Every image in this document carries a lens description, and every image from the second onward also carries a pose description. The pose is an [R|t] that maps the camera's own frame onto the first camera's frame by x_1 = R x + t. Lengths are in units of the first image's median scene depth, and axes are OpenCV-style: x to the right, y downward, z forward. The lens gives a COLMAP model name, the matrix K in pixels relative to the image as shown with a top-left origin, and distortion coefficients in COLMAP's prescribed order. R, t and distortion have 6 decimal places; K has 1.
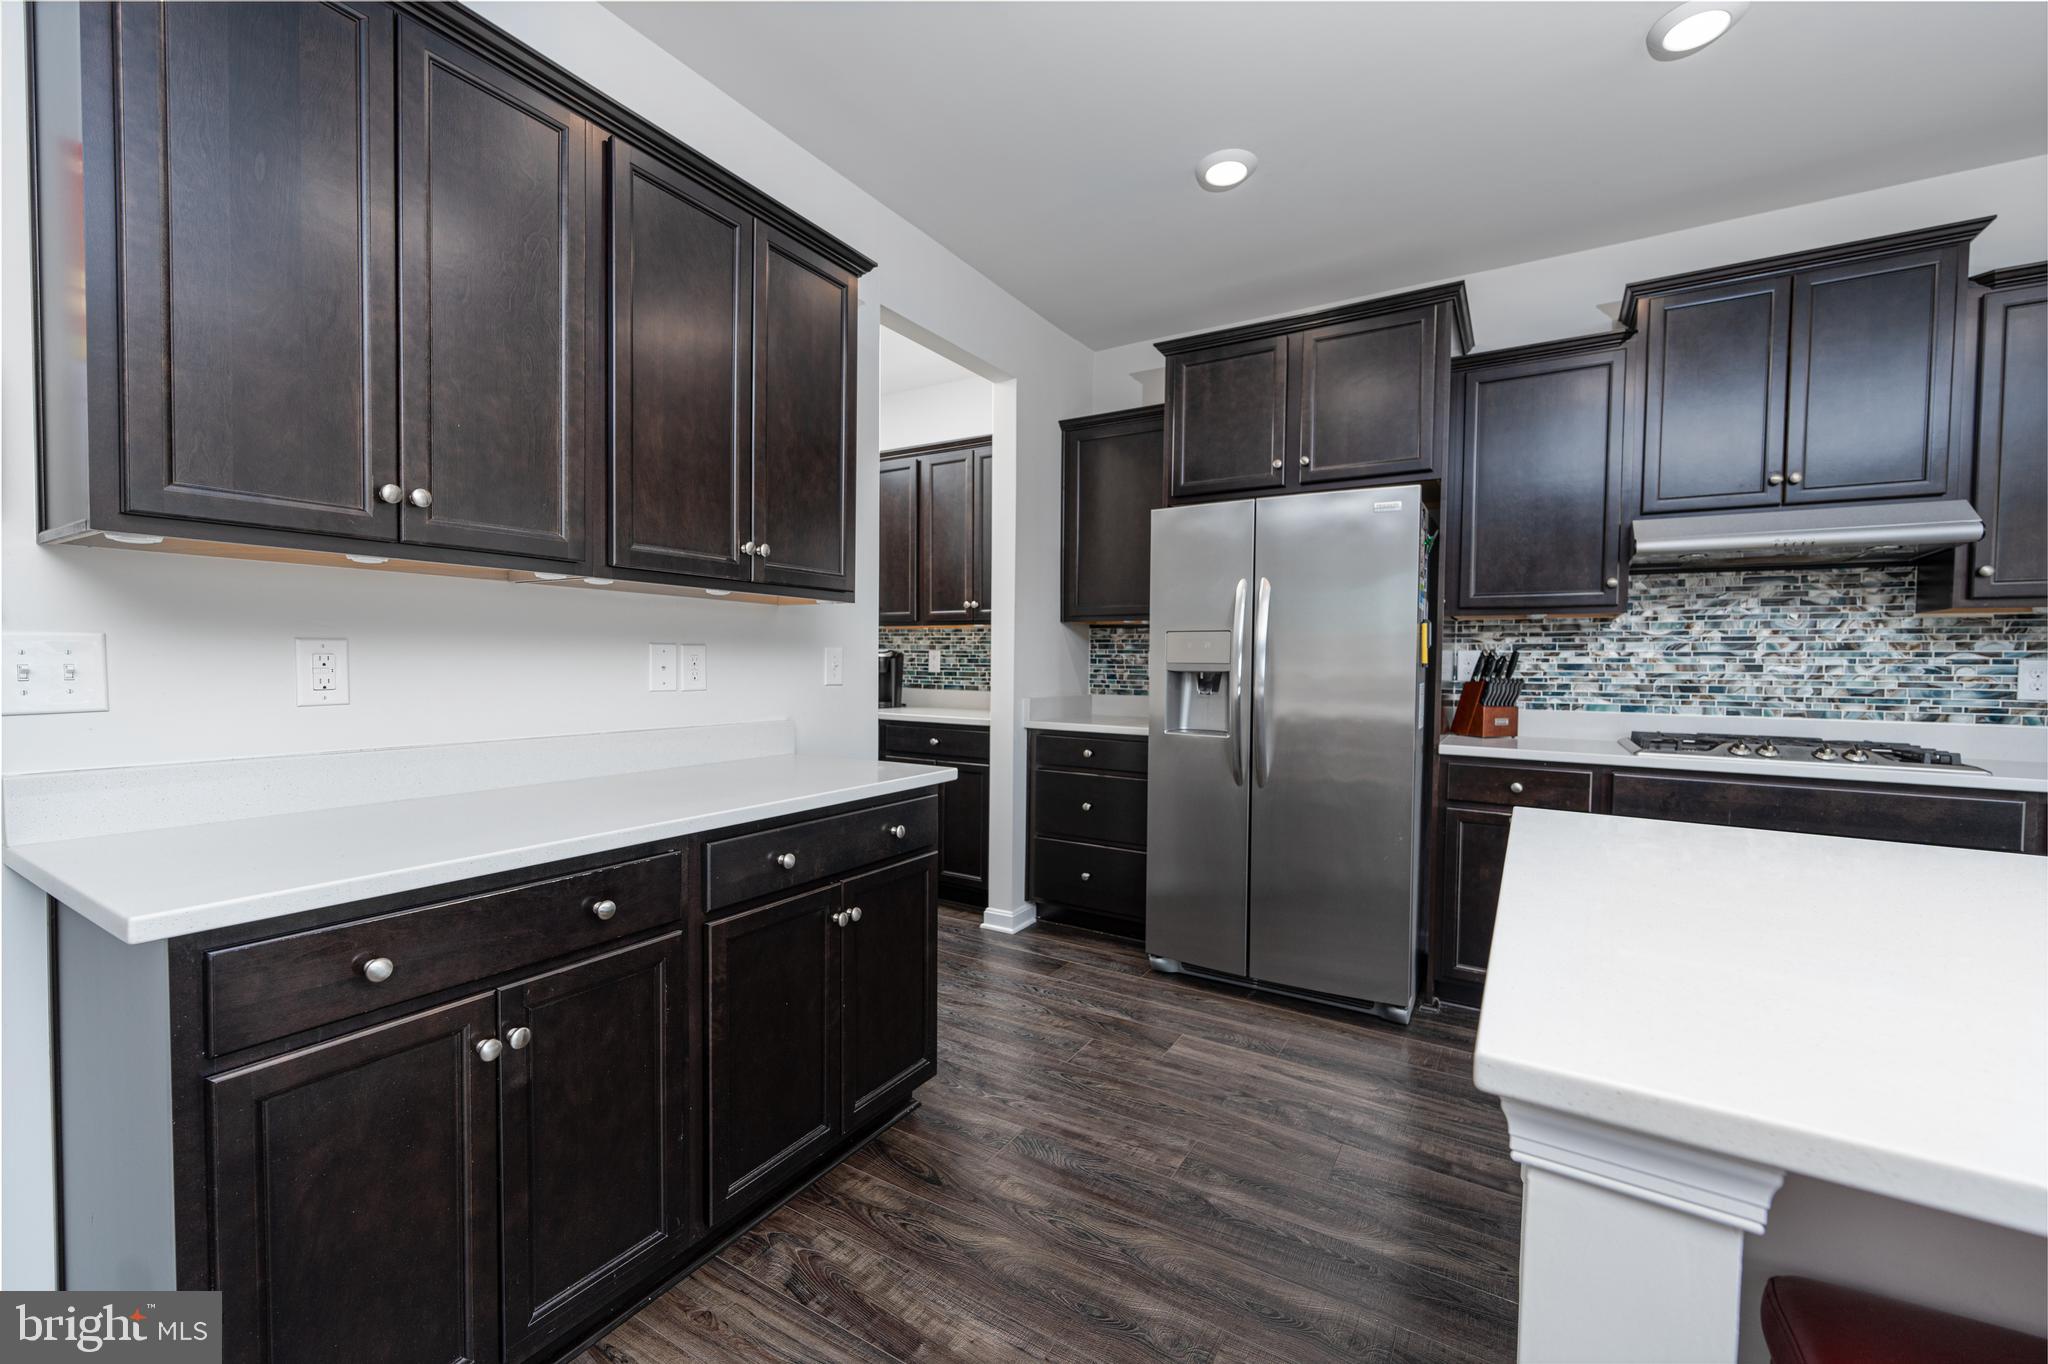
lens RADIAL K [[824.7, 0, 1026.5], [0, 824.7, 682.7], [0, 0, 1]] dist [0.003305, -0.001584]
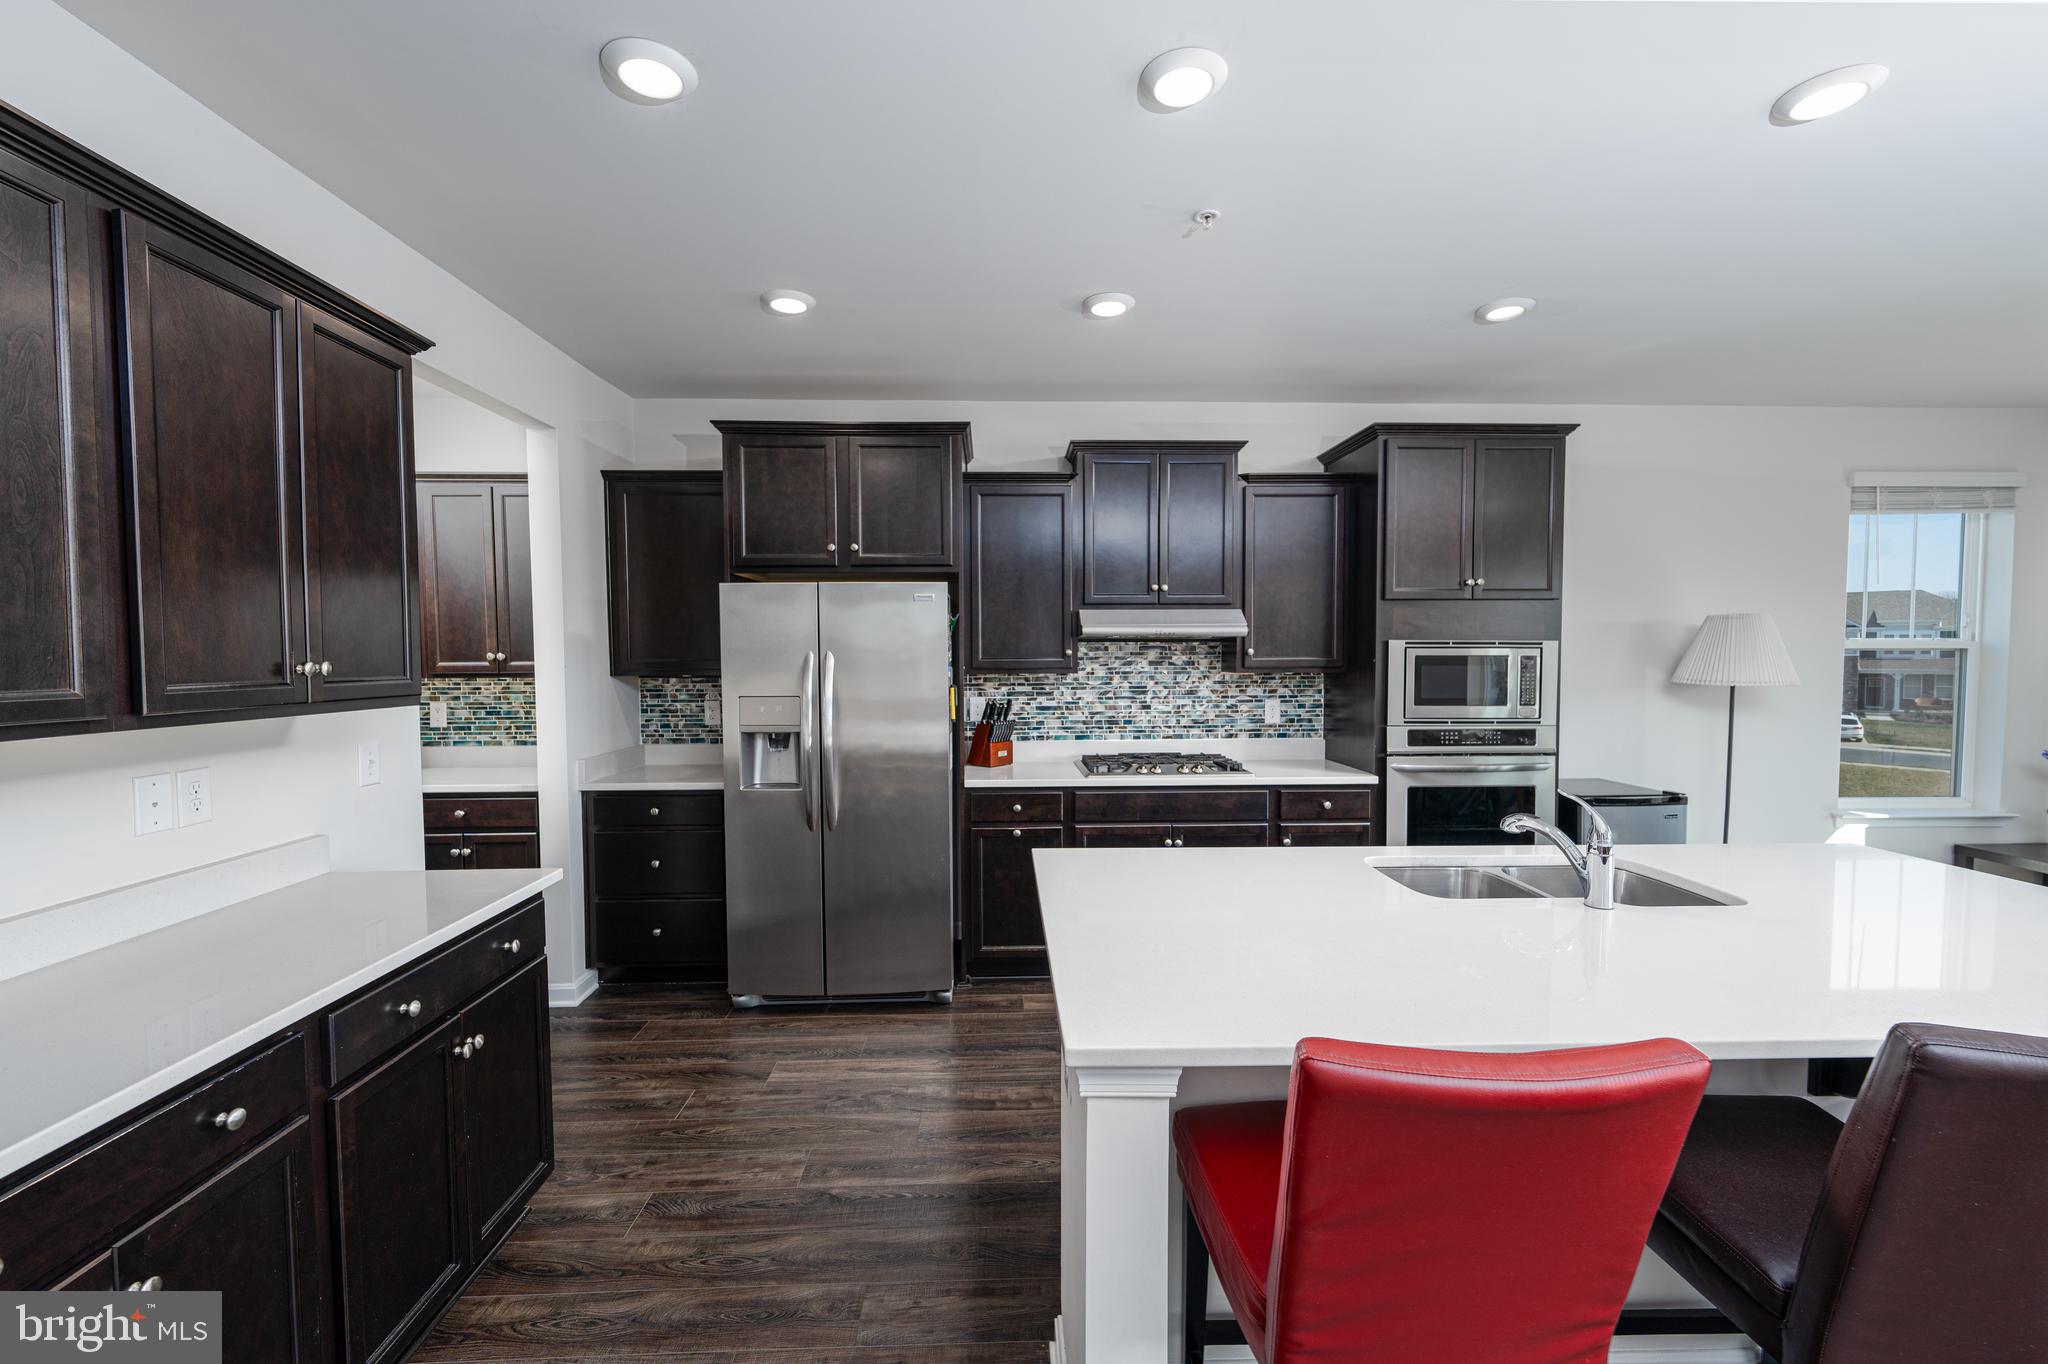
lens RADIAL K [[824.7, 0, 1019.9], [0, 824.7, 680.3], [0, 0, 1]] dist [0.003305, -0.001584]
pose [[0.836875, -0.034735, 0.546291, -0.123476], [0.031077, 0.999390, 0.015936, -0.097128], [-0.546511, 0.003640, 0.837444, -0.123703]]
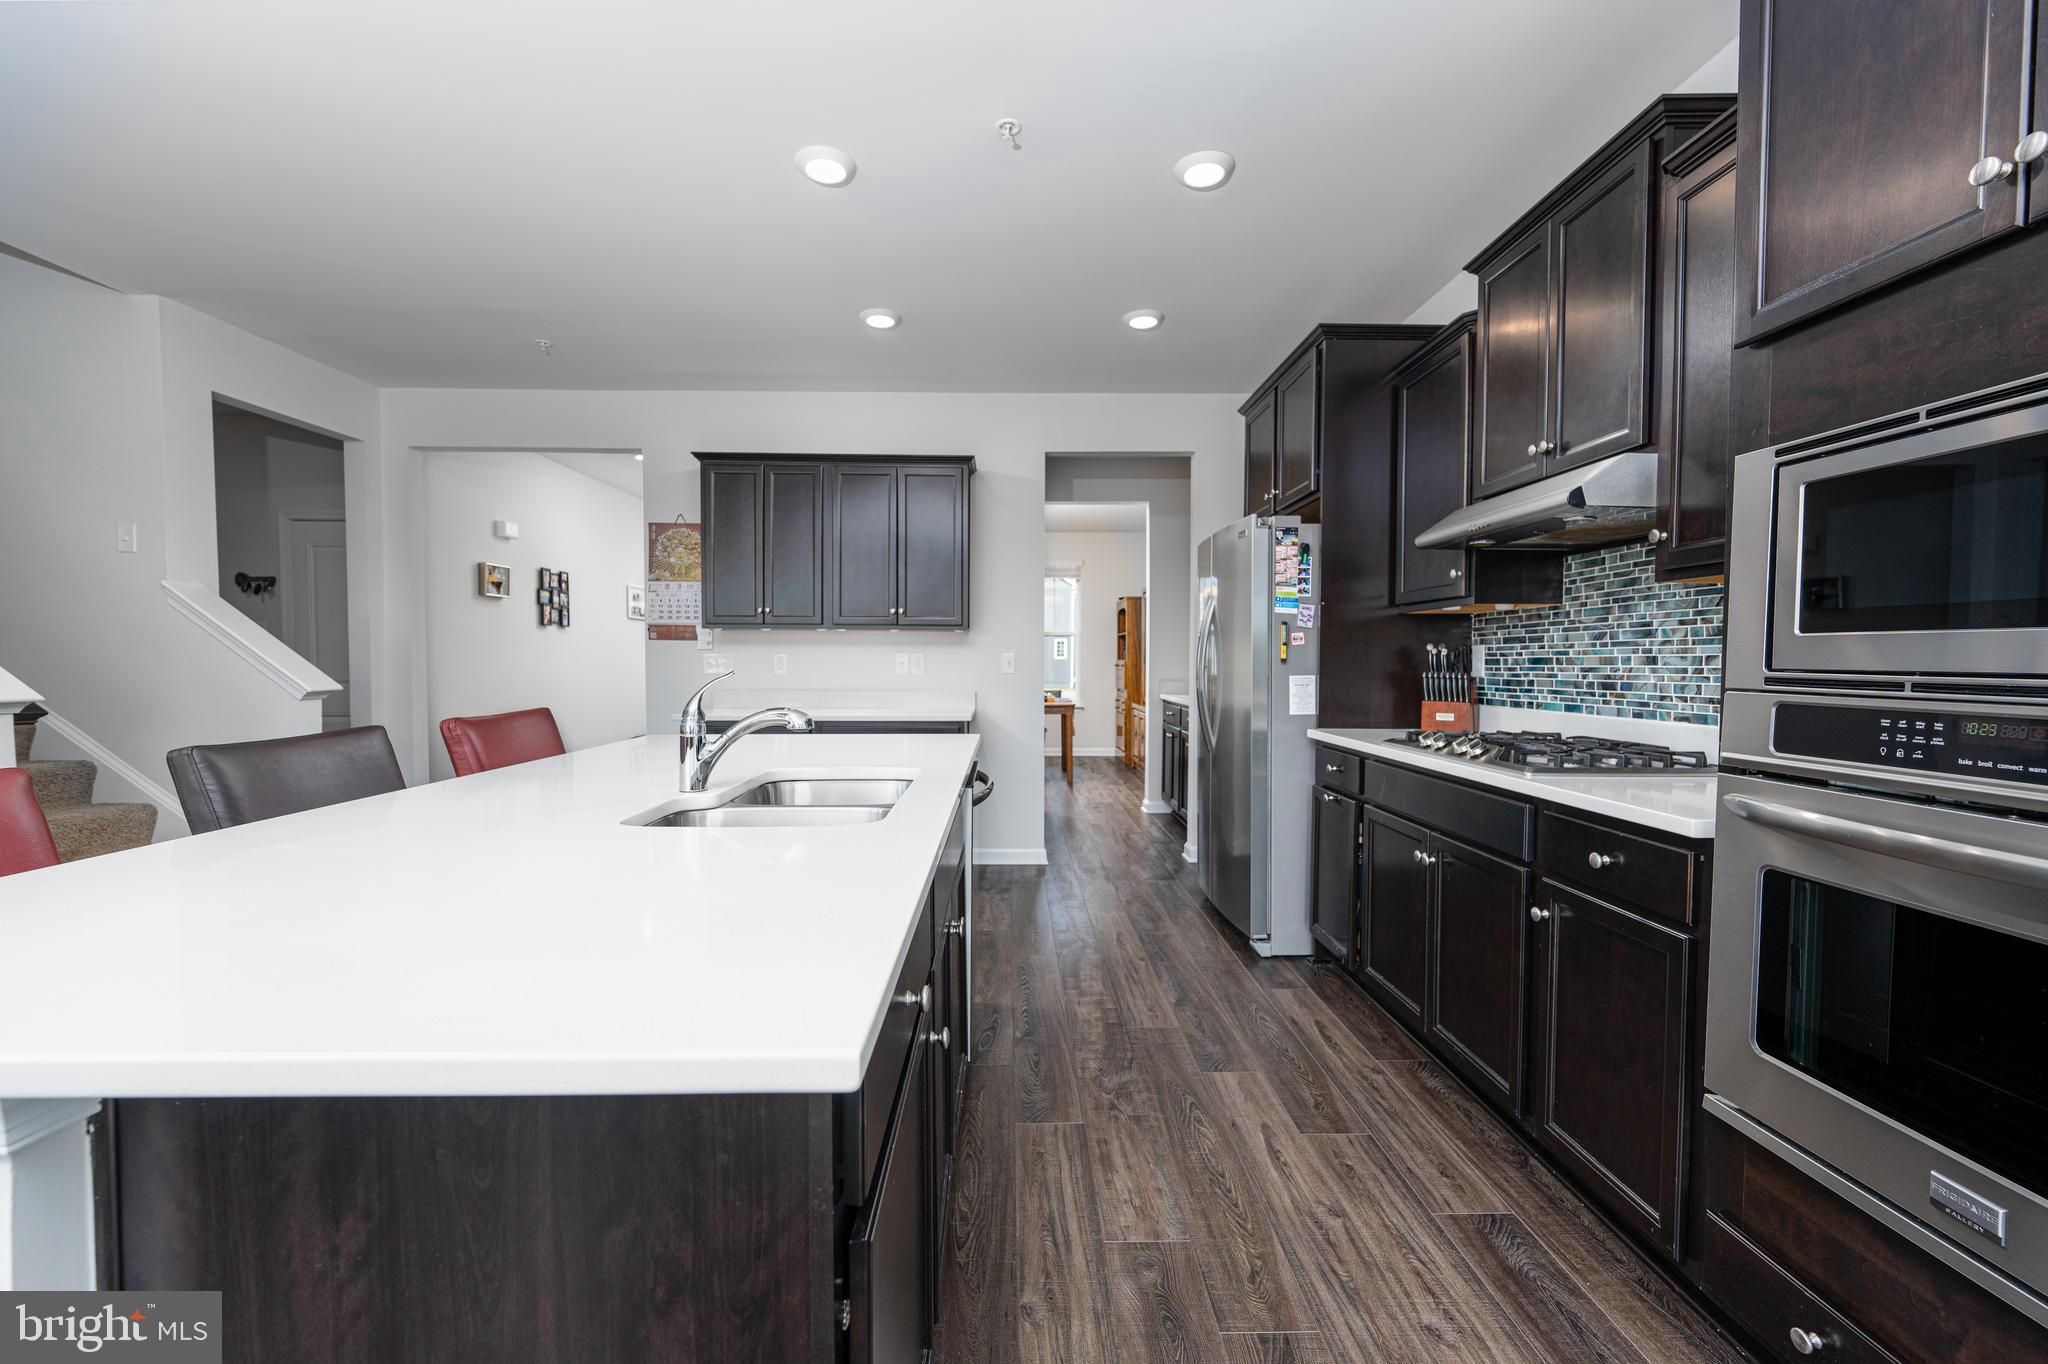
lens RADIAL K [[824.7, 0, 1024.4], [0, 824.7, 676.4], [0, 0, 1]] dist [0.003305, -0.001584]
pose [[0.542718, 0.008060, -0.839877, 1.231595], [-0.021785, 0.999753, -0.004483, 0.015358], [0.839633, 0.020730, 0.542759, 0.041142]]
